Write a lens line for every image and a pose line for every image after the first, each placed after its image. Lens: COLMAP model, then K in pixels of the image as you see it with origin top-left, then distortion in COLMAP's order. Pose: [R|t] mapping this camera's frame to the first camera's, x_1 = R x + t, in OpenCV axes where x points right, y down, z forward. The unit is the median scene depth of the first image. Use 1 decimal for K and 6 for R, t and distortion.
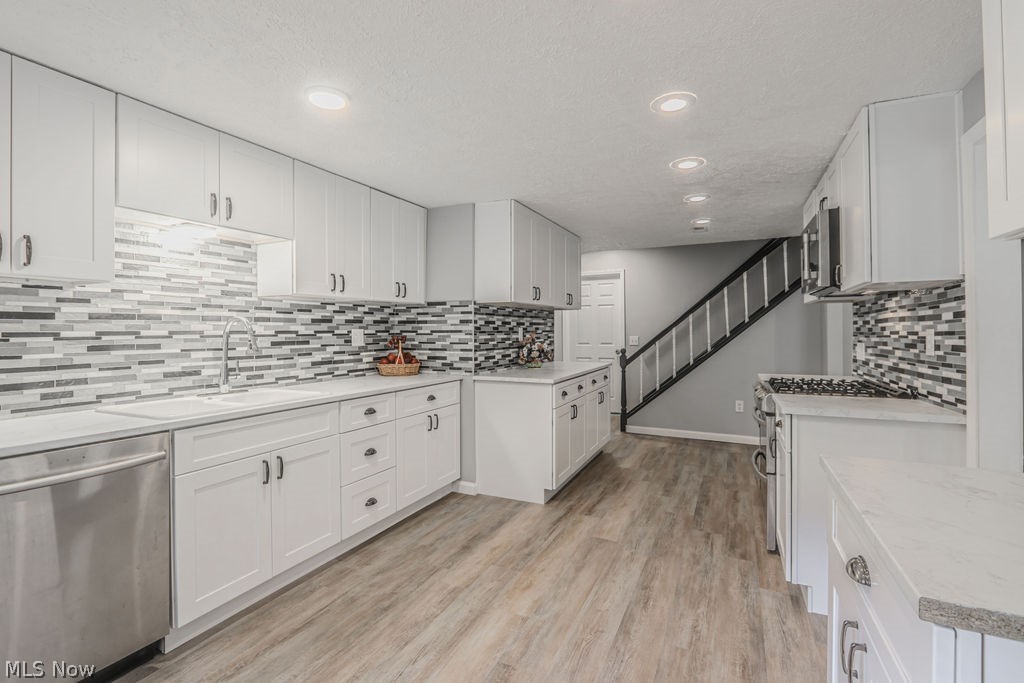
lens RADIAL K [[470.7, 0, 515.8], [0, 470.7, 332.4], [0, 0, 1]] dist [-0.006057, -0.000089]
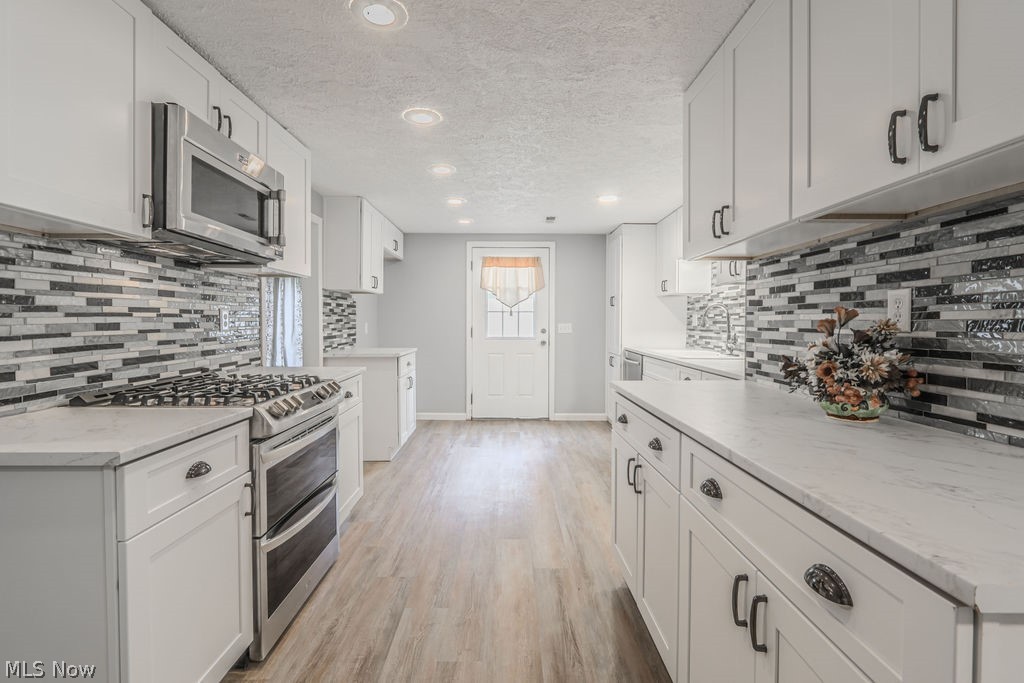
lens RADIAL K [[470.7, 0, 509.8], [0, 470.7, 332.8], [0, 0, 1]] dist [-0.006057, -0.000089]
pose [[-0.904278, 0.011015, -0.426803, 0.568967], [0.000271, 0.999682, 0.025226, 0.017307], [0.426945, 0.022695, -0.903993, 1.782608]]
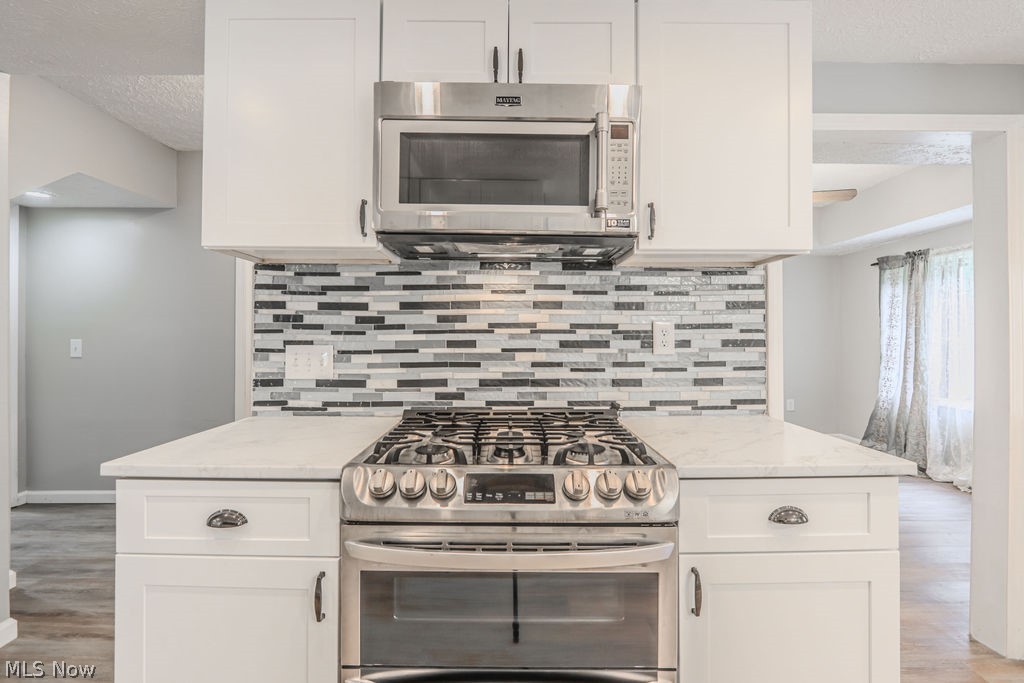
lens RADIAL K [[679.5, 0, 511.8], [0, 679.5, 342.3], [0, 0, 1]] dist [-0.023636, -0.000504]
pose [[-0.425111, -0.008011, 0.905106, -0.025328], [-0.003517, 0.999968, 0.007198, 0.015970], [-0.905134, -0.000123, -0.425126, 1.306750]]
